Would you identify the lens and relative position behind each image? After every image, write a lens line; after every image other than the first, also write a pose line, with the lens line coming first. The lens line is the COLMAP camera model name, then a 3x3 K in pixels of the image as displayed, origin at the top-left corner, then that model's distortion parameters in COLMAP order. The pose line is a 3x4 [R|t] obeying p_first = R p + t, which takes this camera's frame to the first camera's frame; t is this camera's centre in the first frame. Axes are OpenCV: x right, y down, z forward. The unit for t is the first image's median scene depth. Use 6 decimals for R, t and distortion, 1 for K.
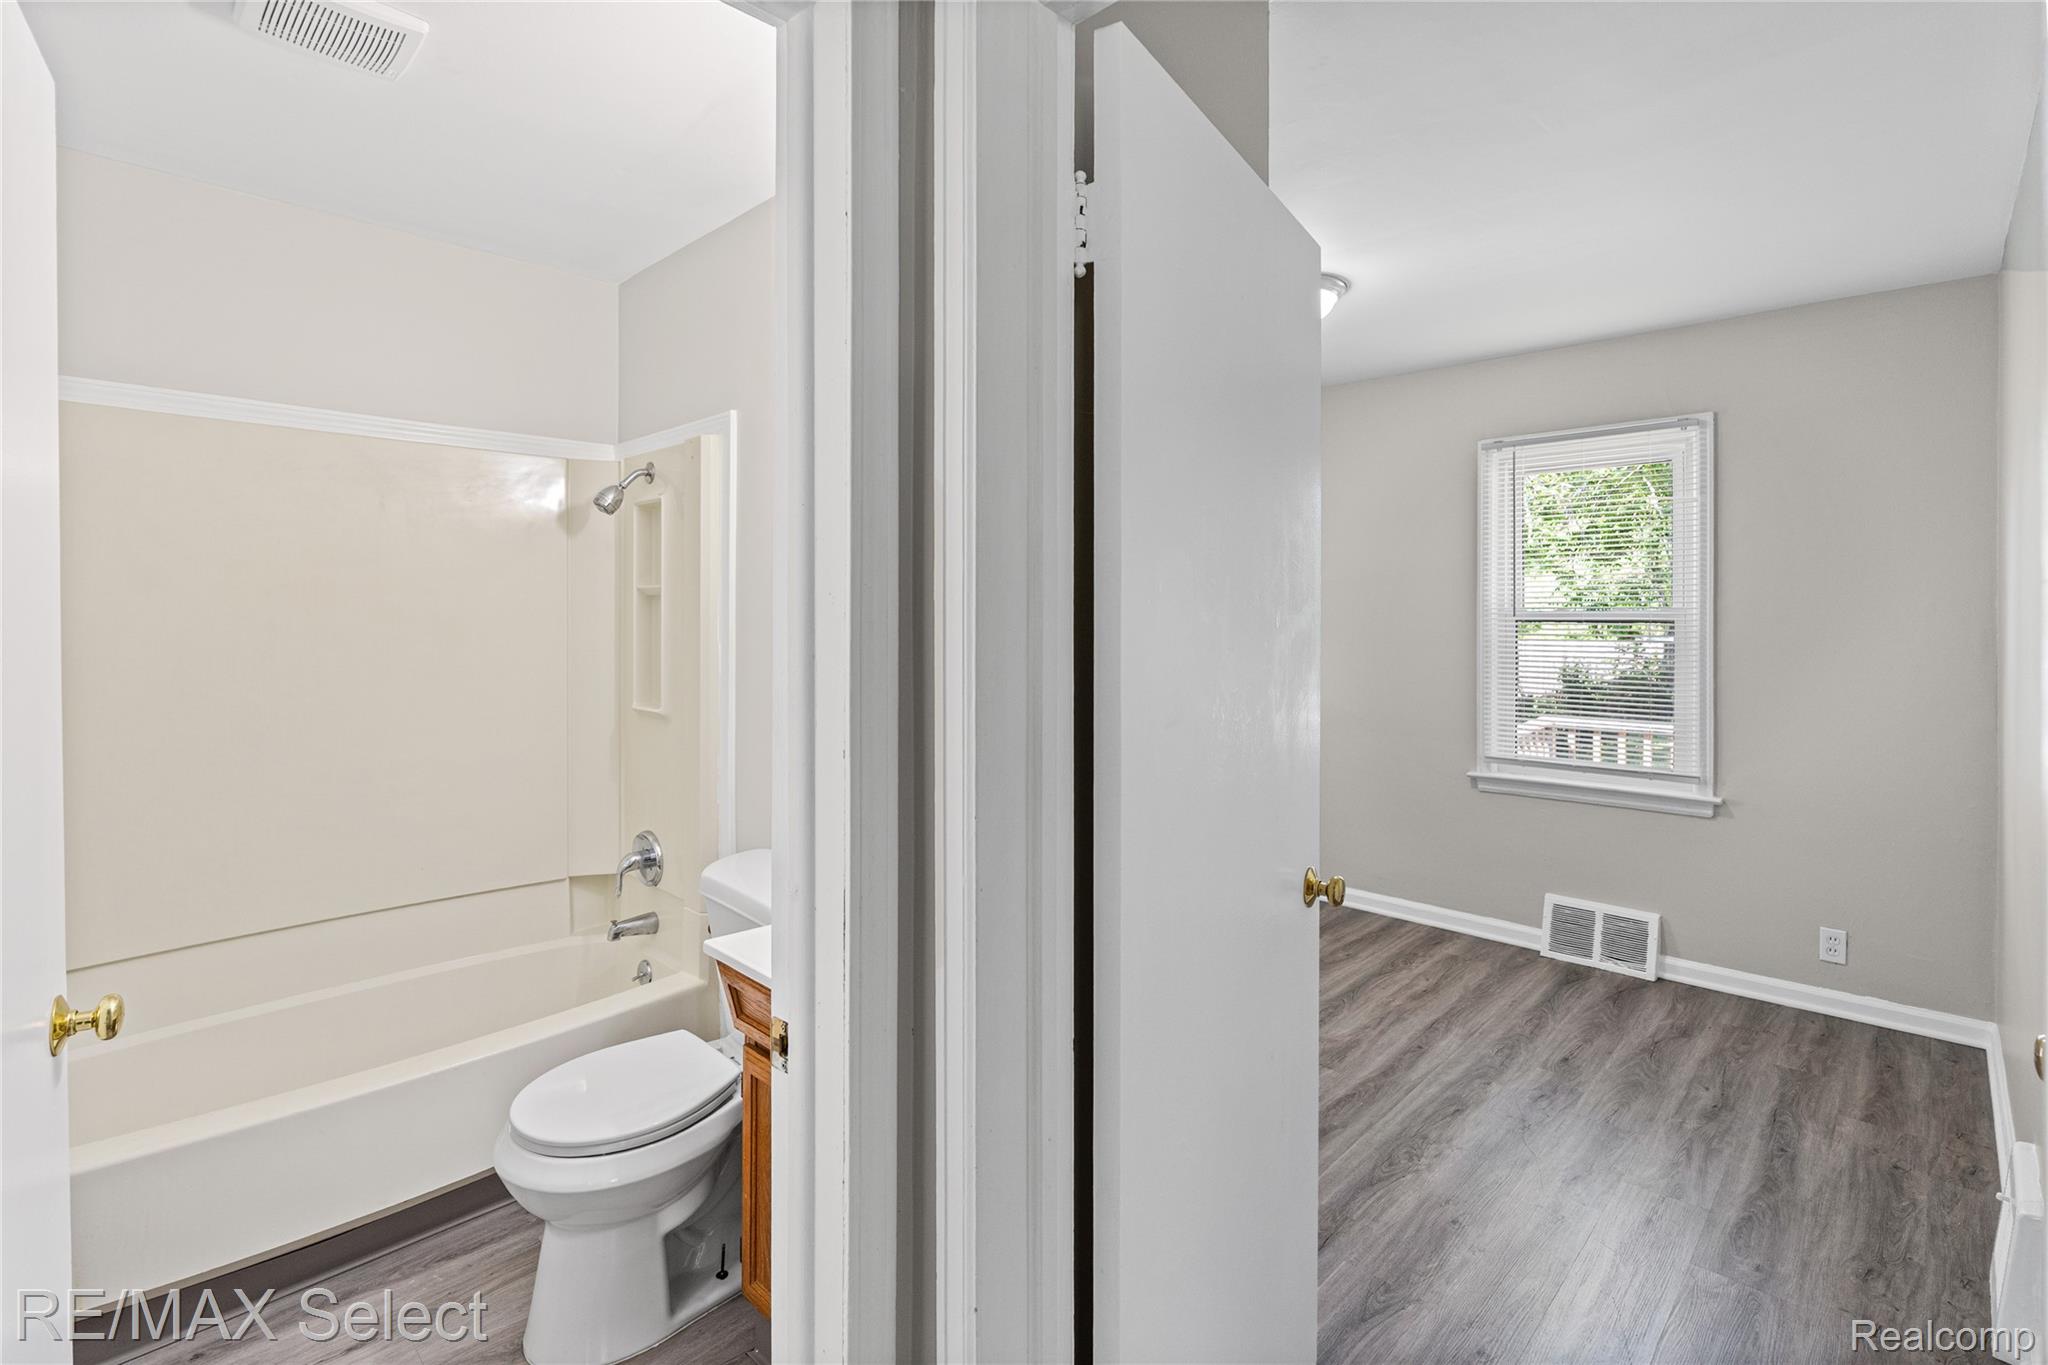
lens RADIAL K [[940.3, 0, 1031.8], [0, 940.3, 632.8], [0, 0, 1]] dist [-0.015468, 0.005697]
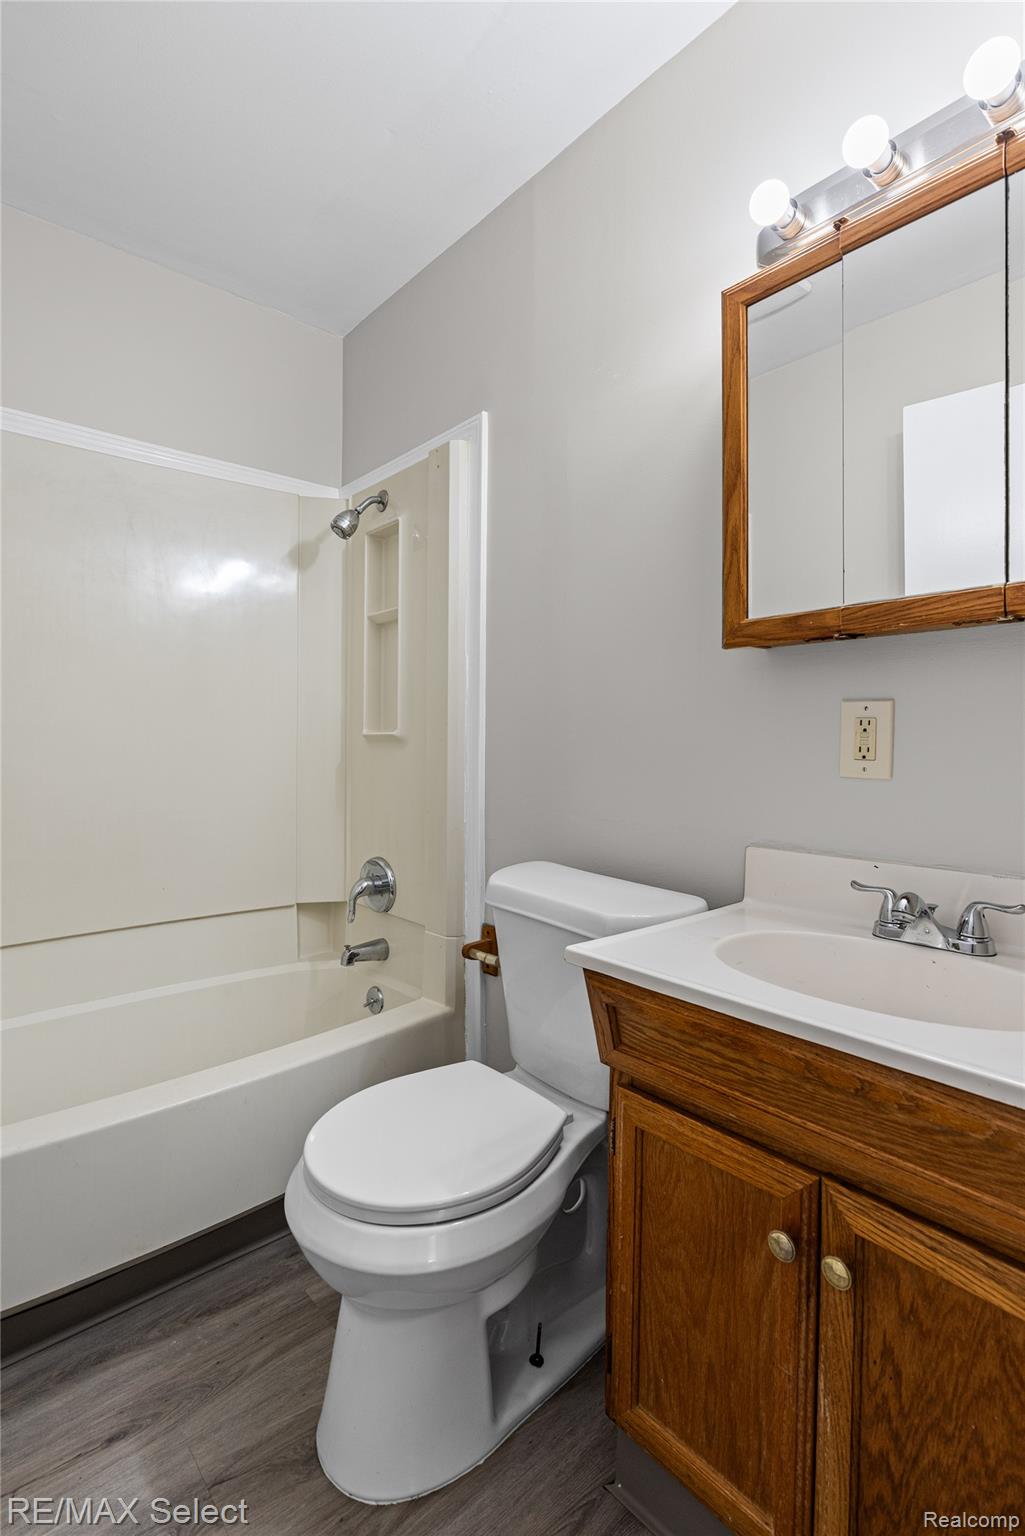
lens RADIAL K [[705.2, 0, 502.9], [0, 705.2, 754.9], [0, 0, 1]] dist [-0.015468, 0.005697]
pose [[0.997263, 0.004726, -0.073788, -0.226762], [-0.005436, 0.999941, -0.009420, 0.111054], [0.073739, 0.009796, 0.997229, 0.266051]]
